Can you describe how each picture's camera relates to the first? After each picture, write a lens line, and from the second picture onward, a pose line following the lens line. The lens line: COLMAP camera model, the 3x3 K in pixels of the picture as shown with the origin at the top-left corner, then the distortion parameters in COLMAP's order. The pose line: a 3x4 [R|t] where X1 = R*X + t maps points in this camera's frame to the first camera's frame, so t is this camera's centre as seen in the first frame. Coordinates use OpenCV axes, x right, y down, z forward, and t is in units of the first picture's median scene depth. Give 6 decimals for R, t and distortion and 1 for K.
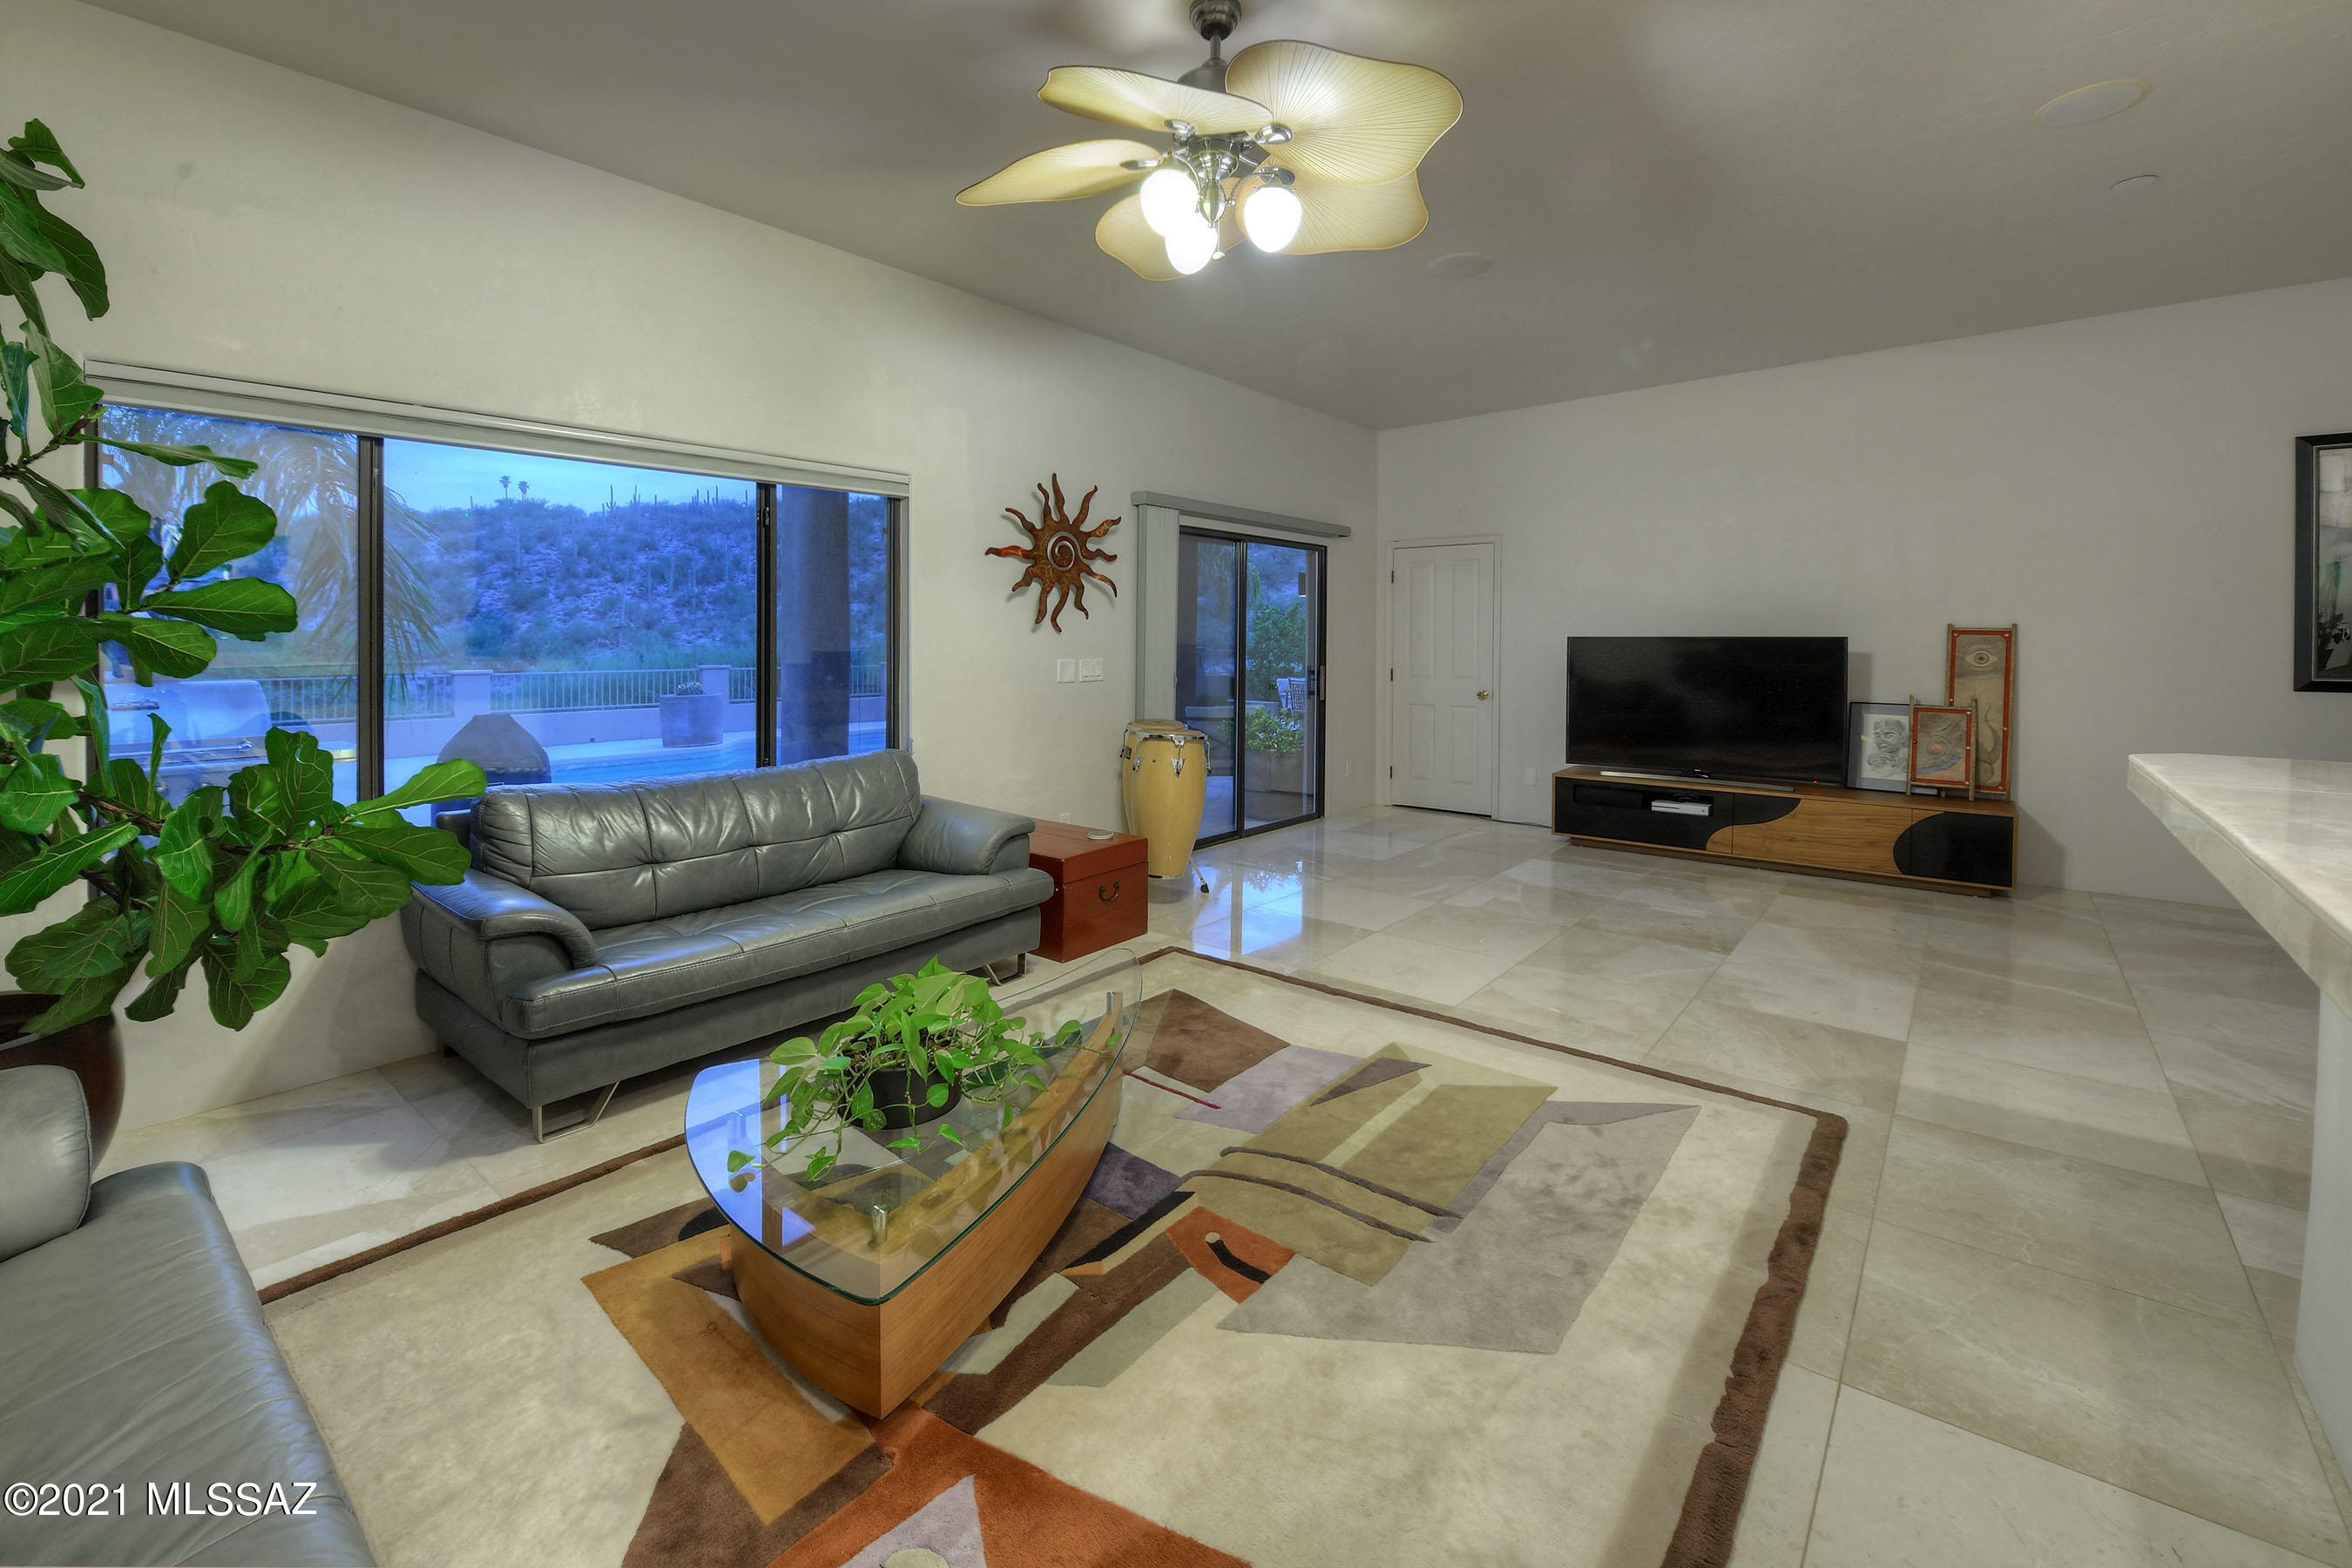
lens RADIAL K [[984.5, 0, 1192.9], [0, 984.5, 691.0], [0, 0, 1]] dist [-0.000858, -0.000711]
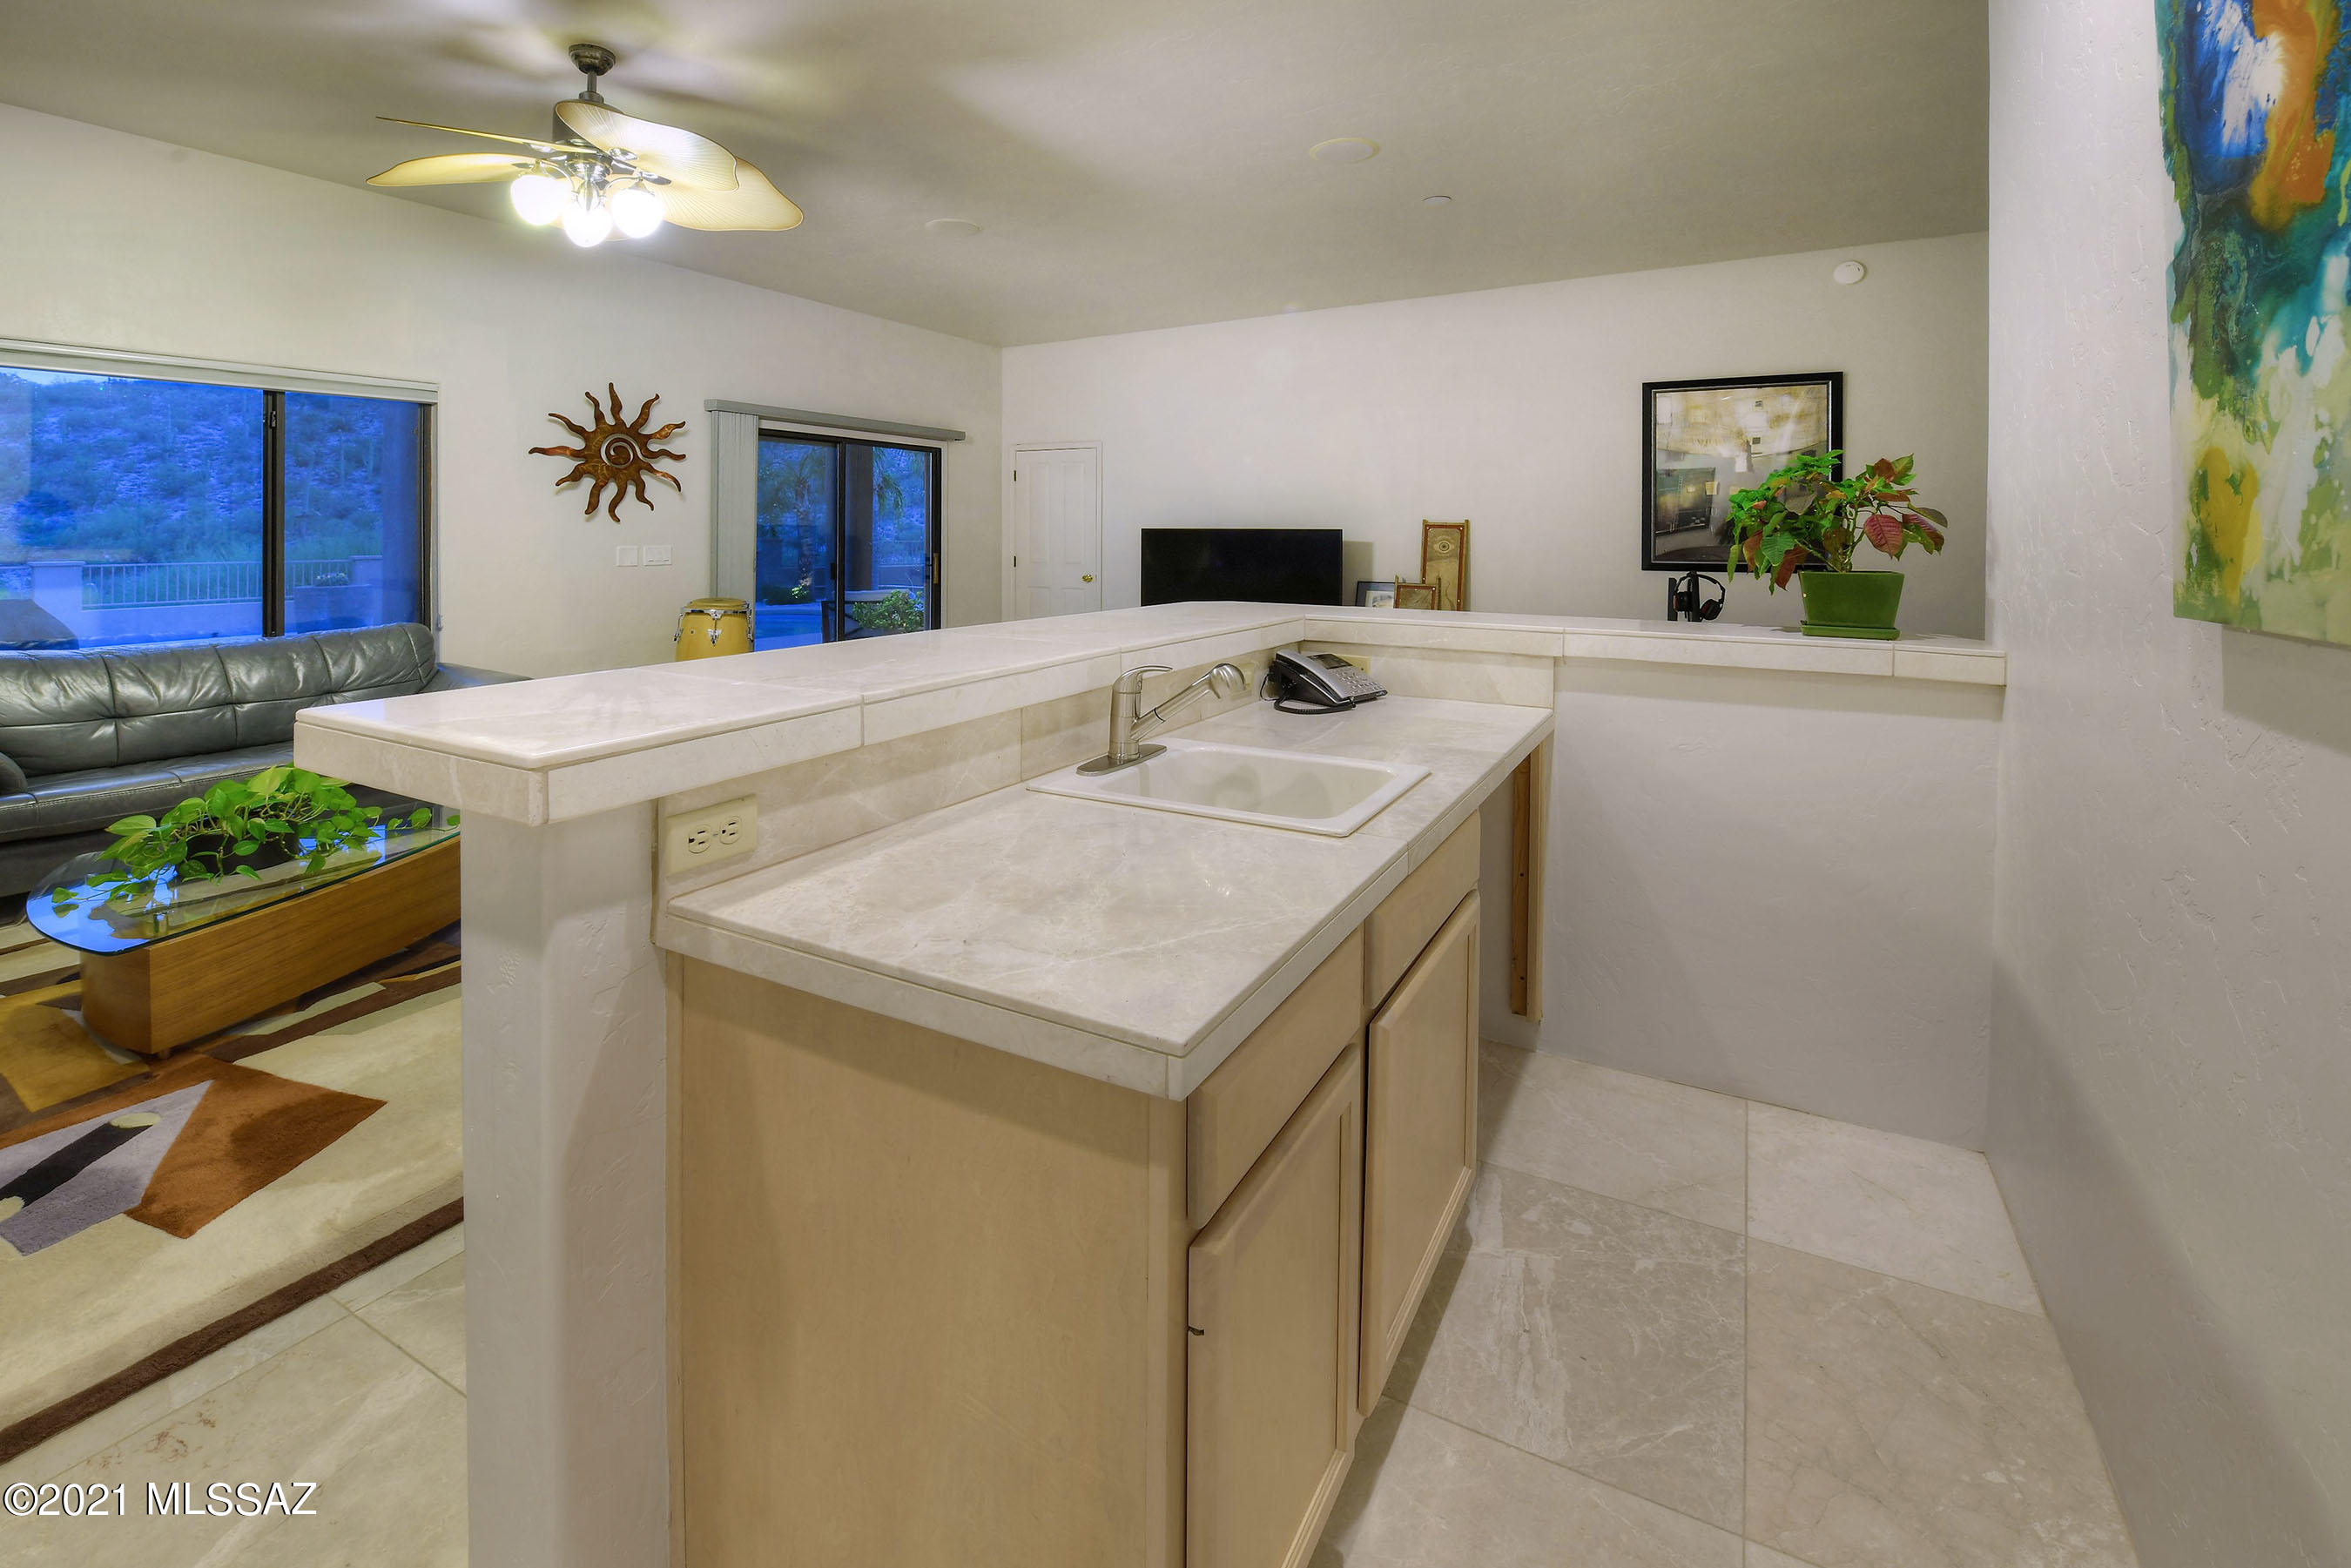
lens RADIAL K [[983.1, 0, 1250.3], [0, 983.1, 580.5], [0, 0, 1]] dist [-0.001243, -0.004142]
pose [[0.977899, -0.006733, 0.208969, 0.336770], [0.007689, 0.999963, -0.003764, 0.017719], [-0.208936, 0.005287, 0.977915, -0.260840]]
